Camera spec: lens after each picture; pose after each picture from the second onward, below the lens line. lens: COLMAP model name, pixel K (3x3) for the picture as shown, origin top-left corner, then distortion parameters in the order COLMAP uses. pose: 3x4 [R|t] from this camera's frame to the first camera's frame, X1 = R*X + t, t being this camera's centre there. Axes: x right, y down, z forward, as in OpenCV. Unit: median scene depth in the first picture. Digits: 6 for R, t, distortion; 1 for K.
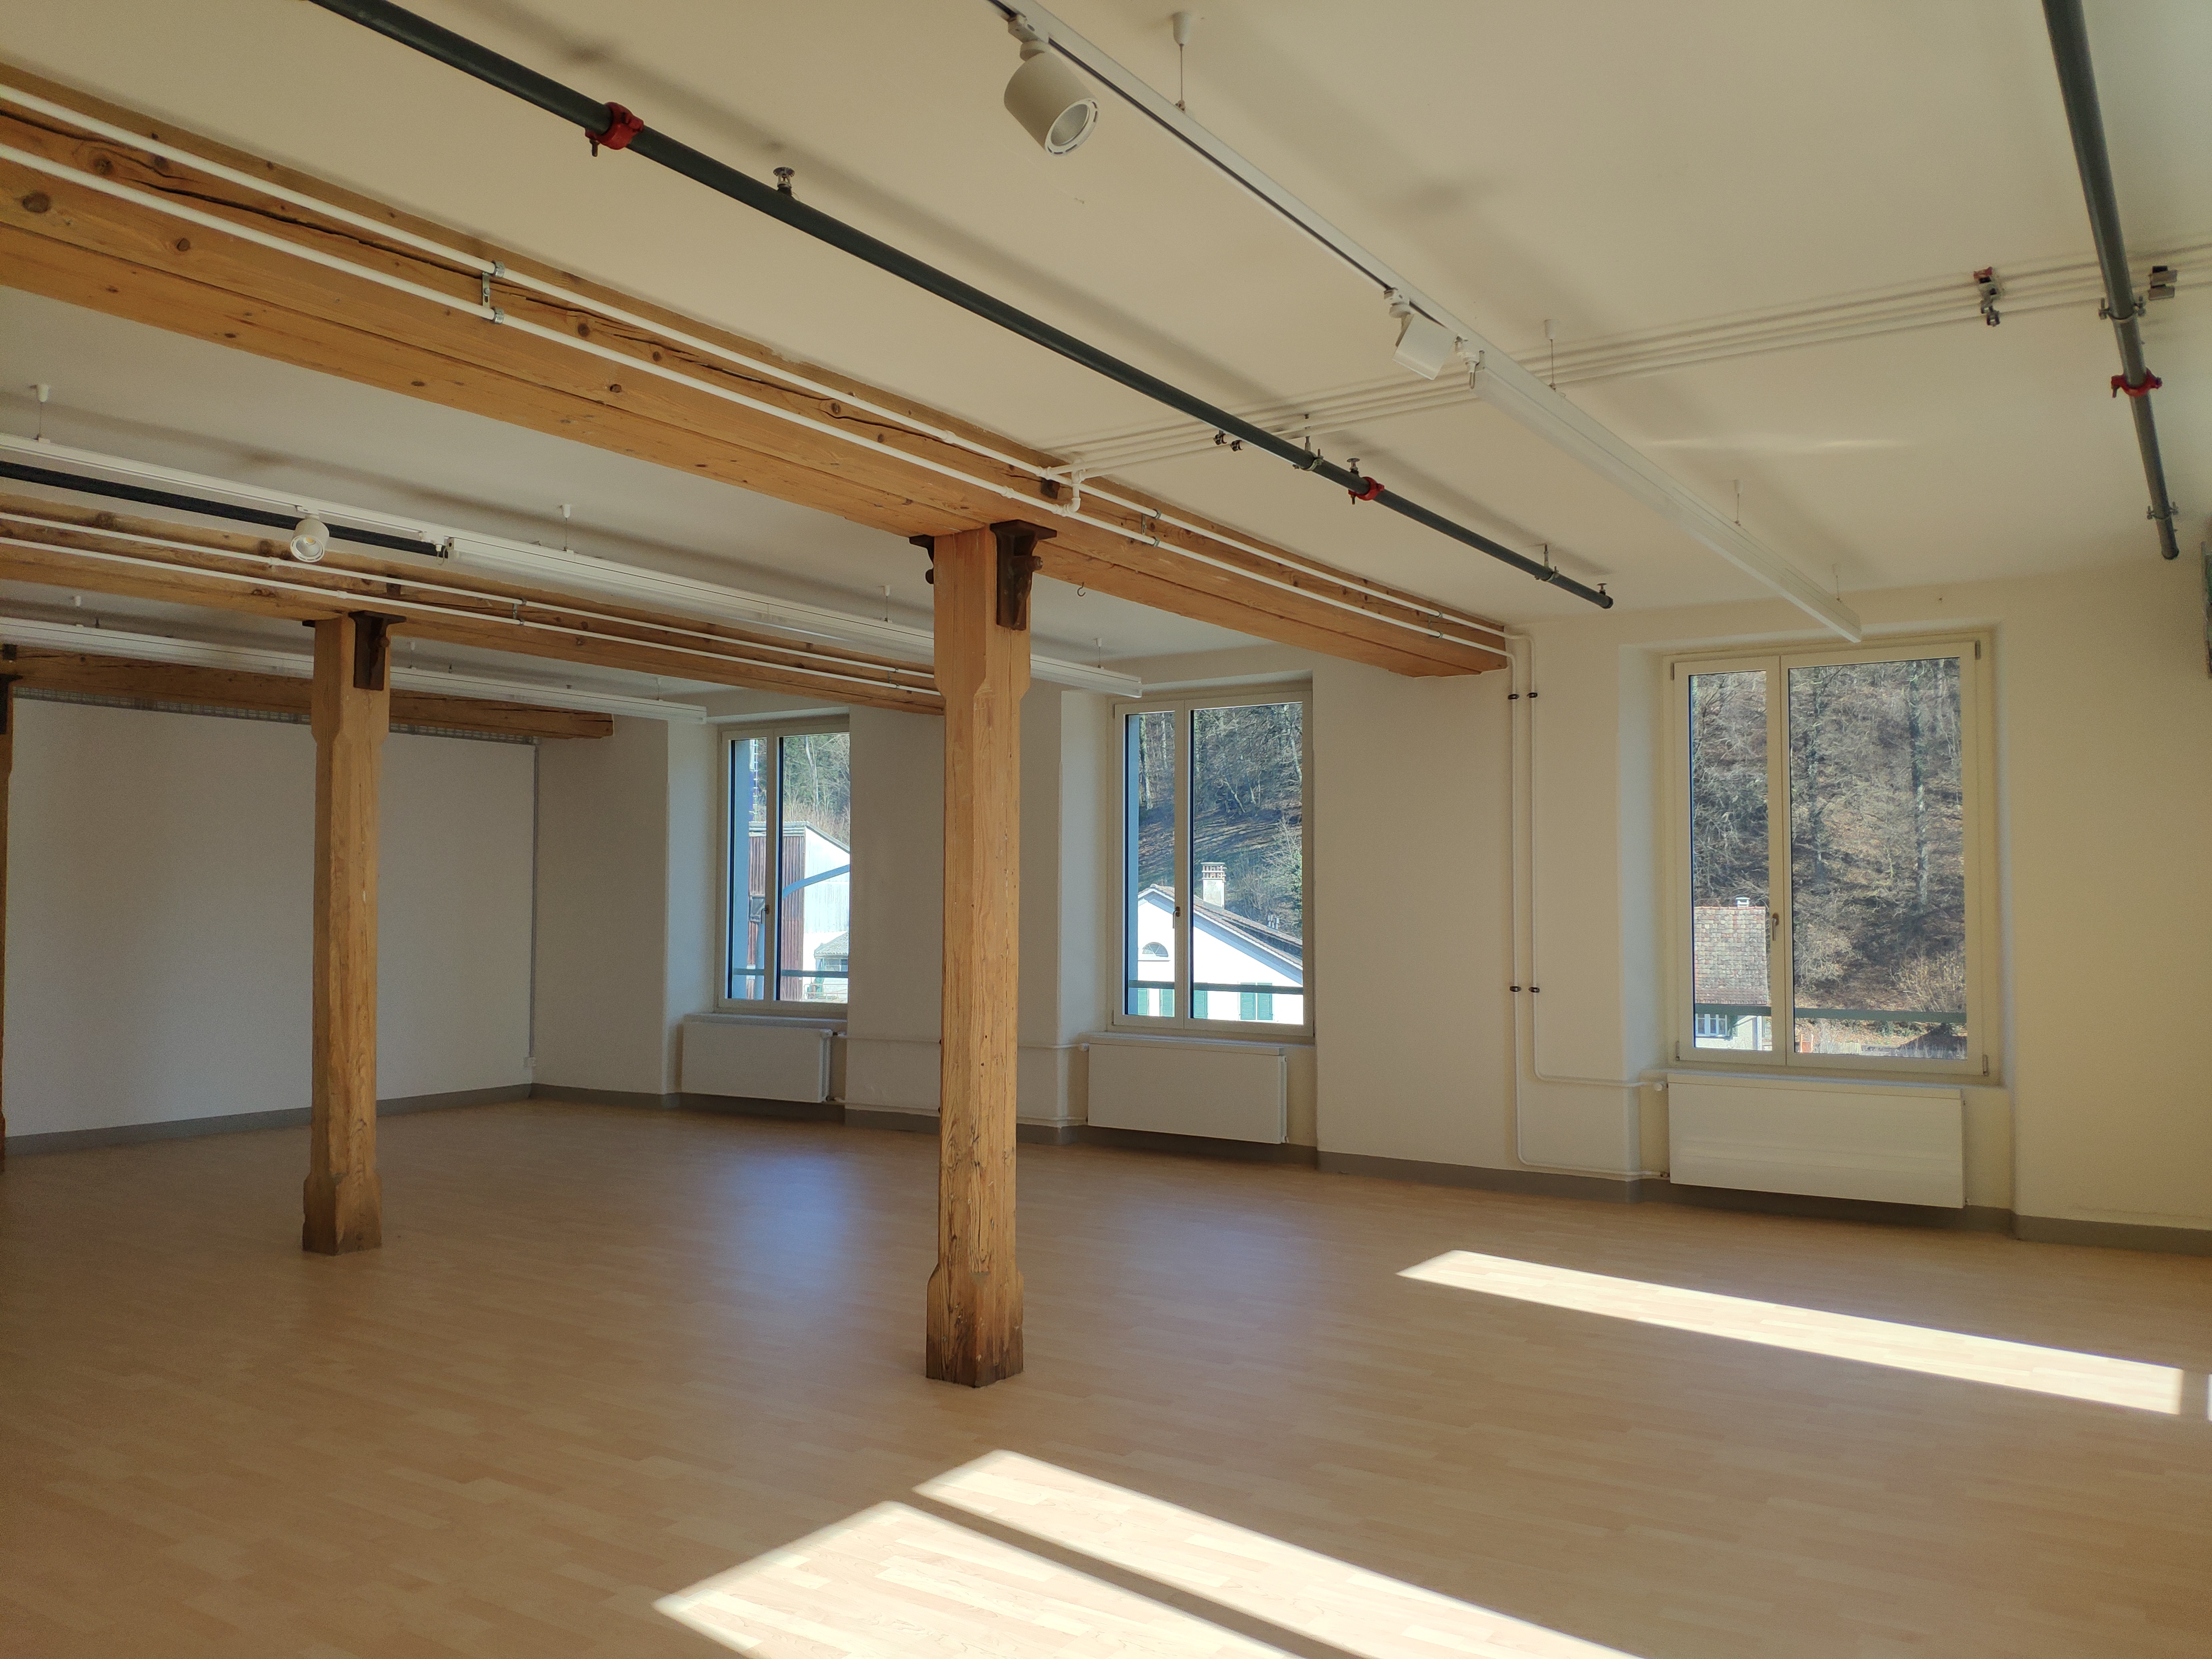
lens RADIAL K [[1675.9, 0, 1106.0], [0, 1675.9, 829.5], [0, 0, 1]] dist [0.108382, -0.324480]
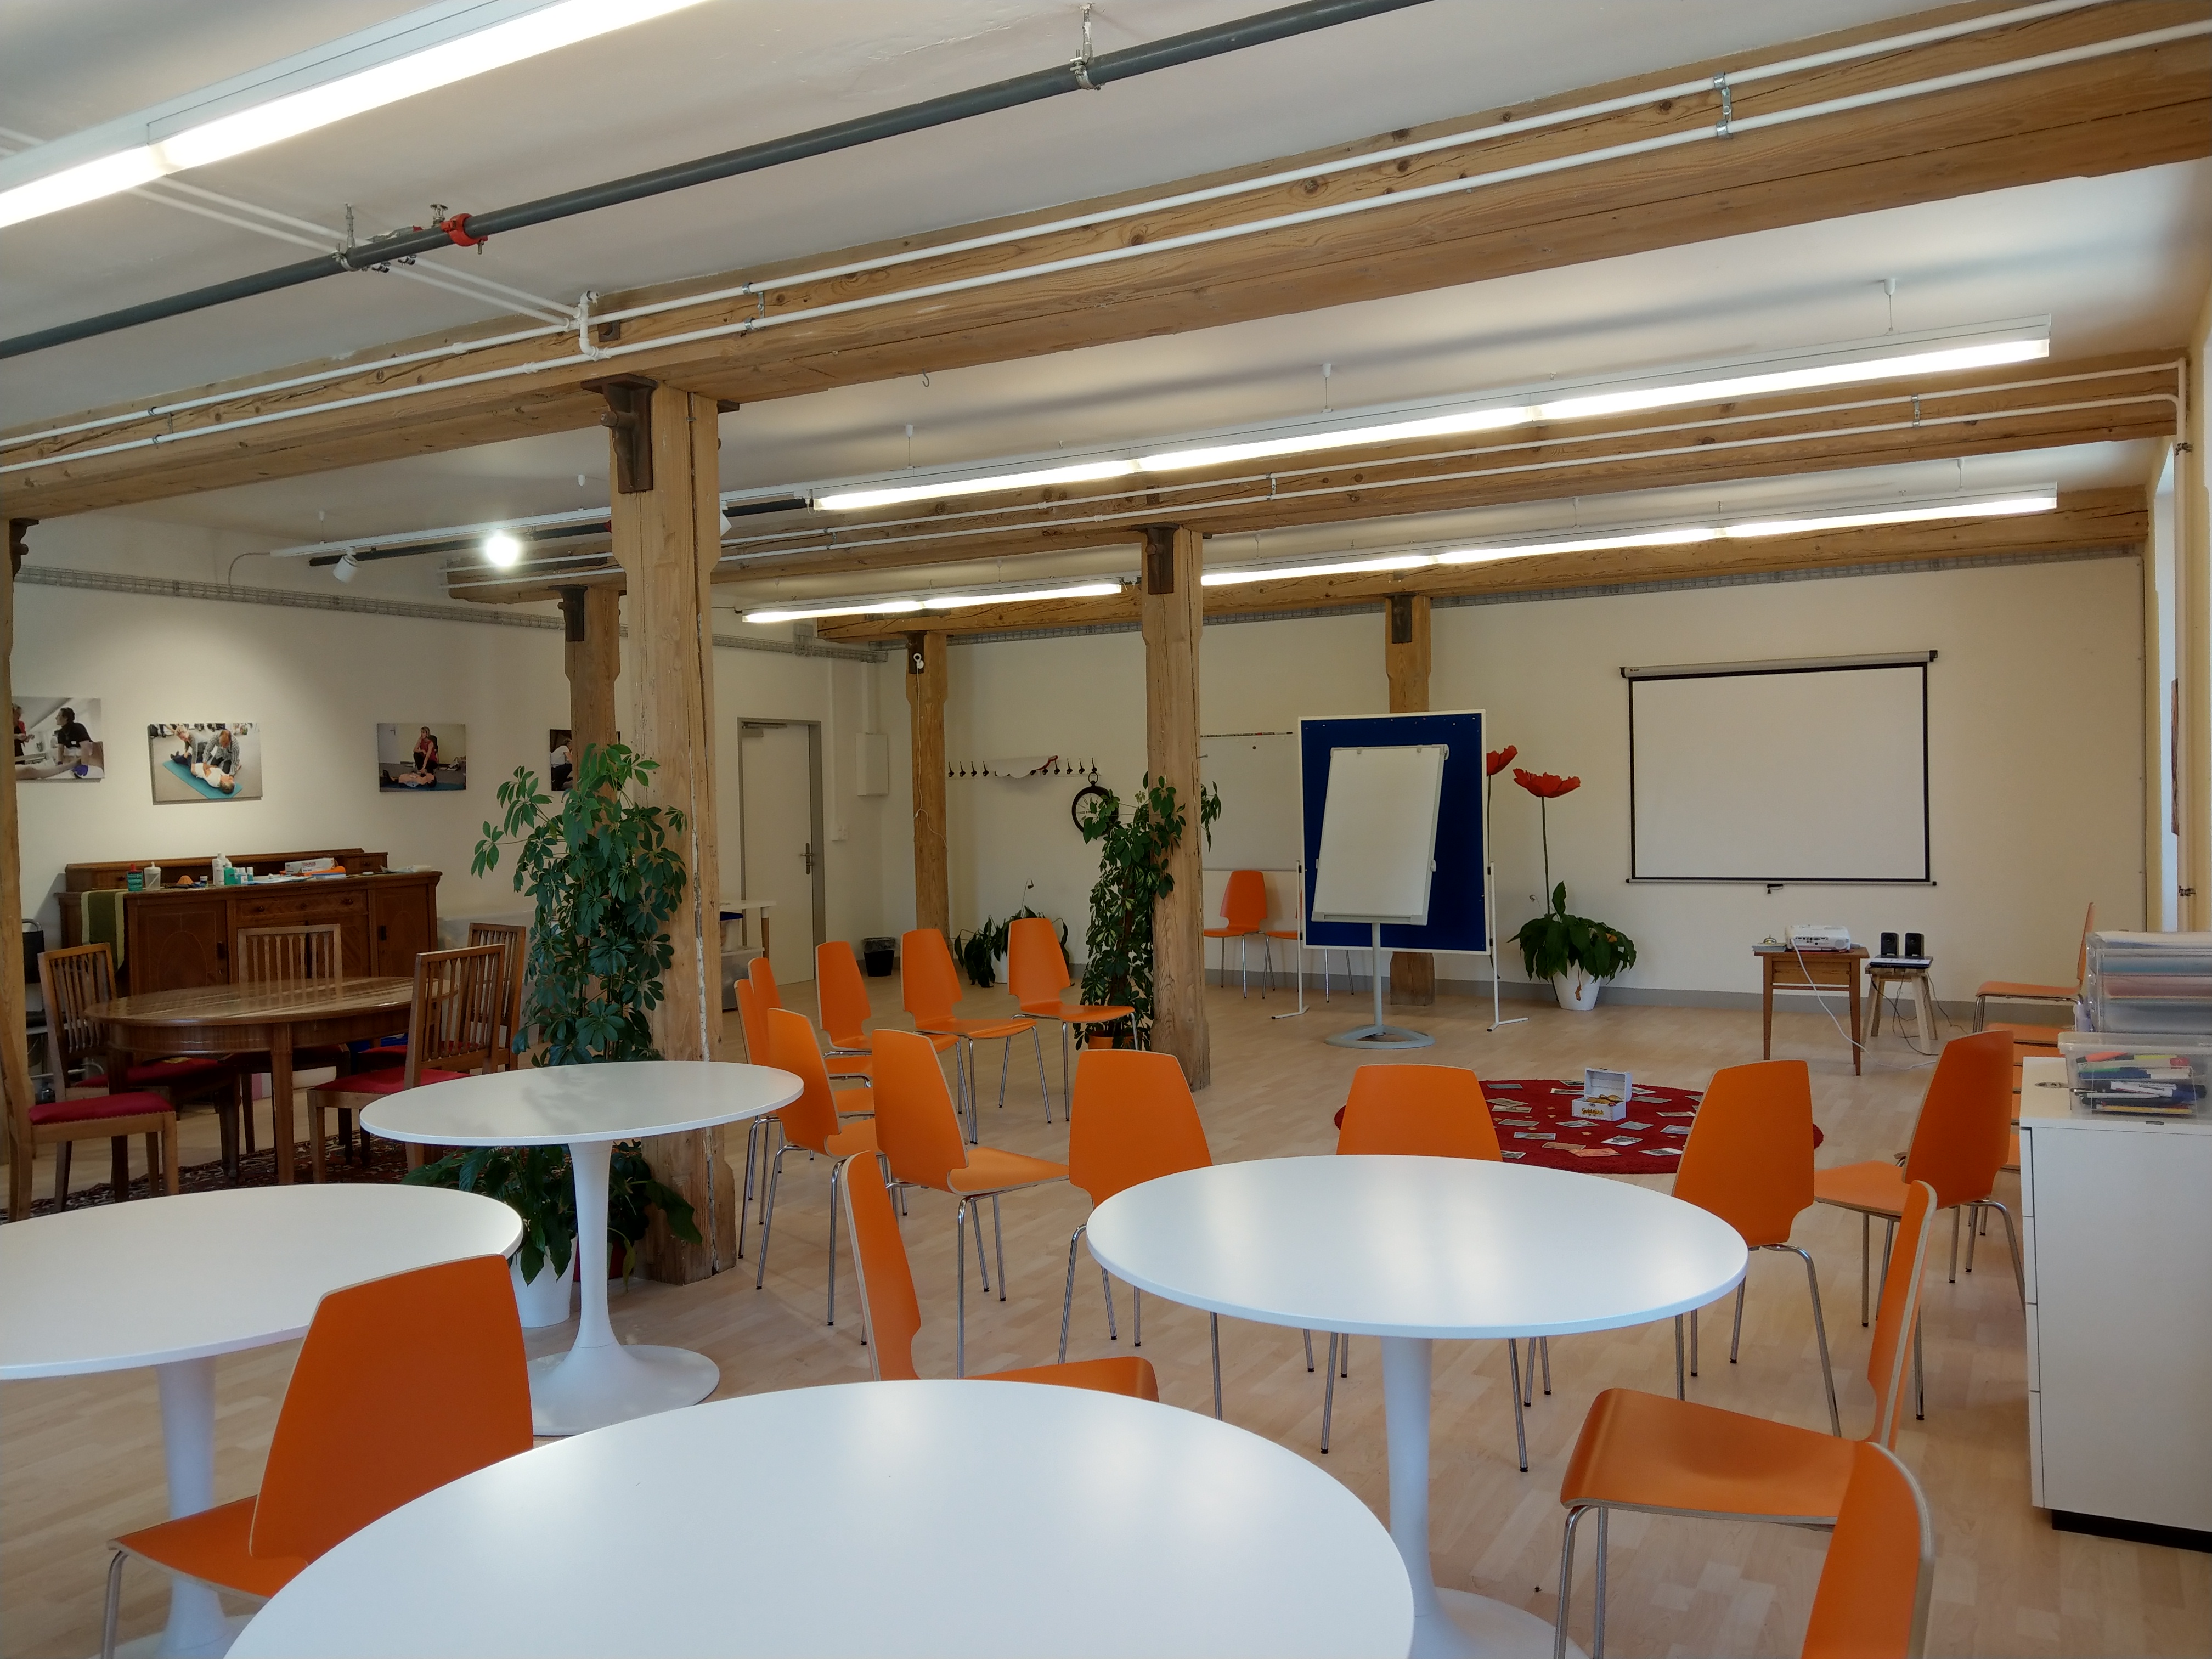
lens RADIAL K [[1478.3, 0, 1106.0], [0, 1478.3, 829.5], [0, 0, 1]] dist [-0.022048, -0.001083]
pose [[0.149247, 0.014643, -0.988692, 0.635996], [0.065180, 0.997570, 0.024614, 0.063475], [0.986649, -0.068116, 0.147930, 0.839772]]
